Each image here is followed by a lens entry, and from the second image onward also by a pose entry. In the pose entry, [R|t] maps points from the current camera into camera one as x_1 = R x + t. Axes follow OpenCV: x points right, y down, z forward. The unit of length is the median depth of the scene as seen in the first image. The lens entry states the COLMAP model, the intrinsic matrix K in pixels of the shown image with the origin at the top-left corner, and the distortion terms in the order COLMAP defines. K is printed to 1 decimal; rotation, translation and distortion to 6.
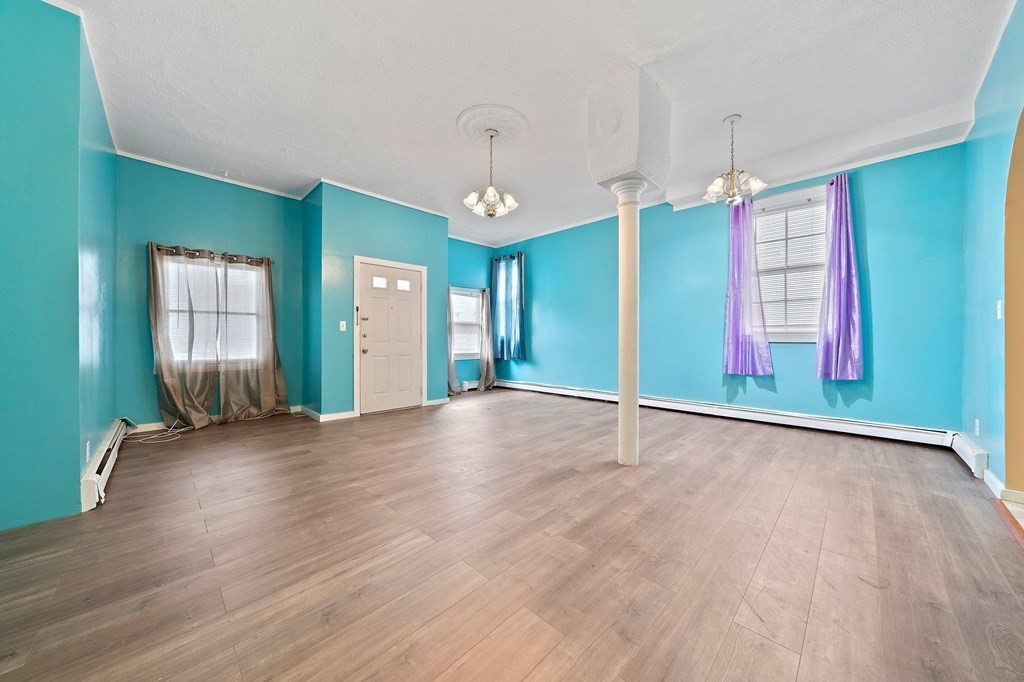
lens RADIAL K [[358.0, 0, 508.1], [0, 358.0, 341.3], [0, 0, 1]] dist [-0.006240, -0.000148]
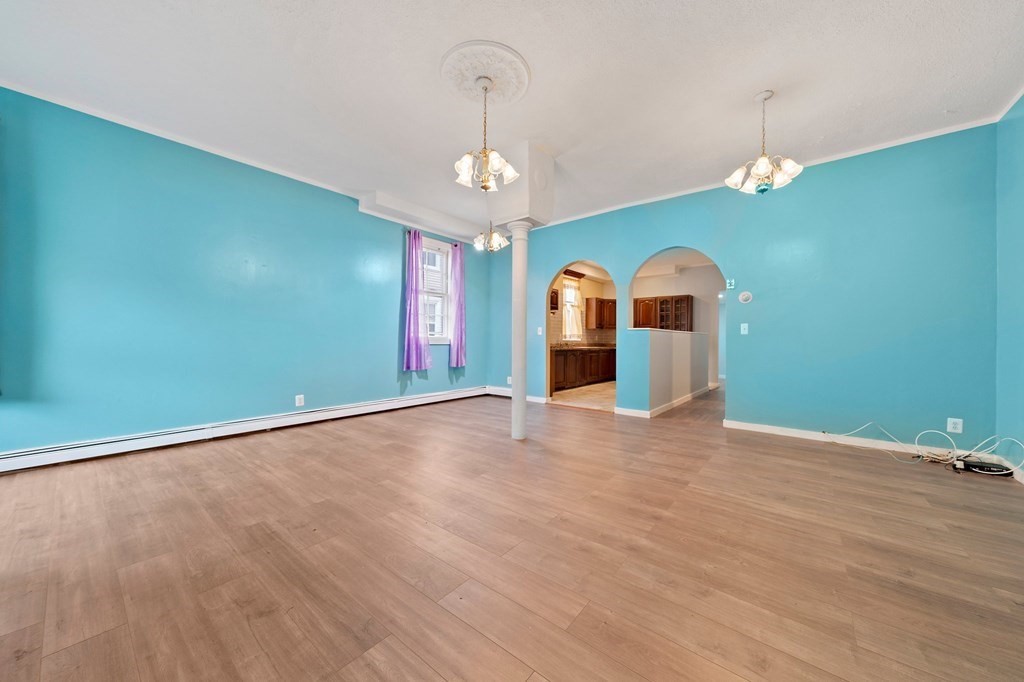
lens RADIAL K [[358.0, 0, 513.1], [0, 358.0, 340.1], [0, 0, 1]] dist [-0.006240, -0.000148]
pose [[-0.106289, -0.000444, 0.994335, -1.014825], [0.007035, 0.999975, 0.001199, -0.023467], [-0.994310, 0.007123, -0.106283, 1.197035]]
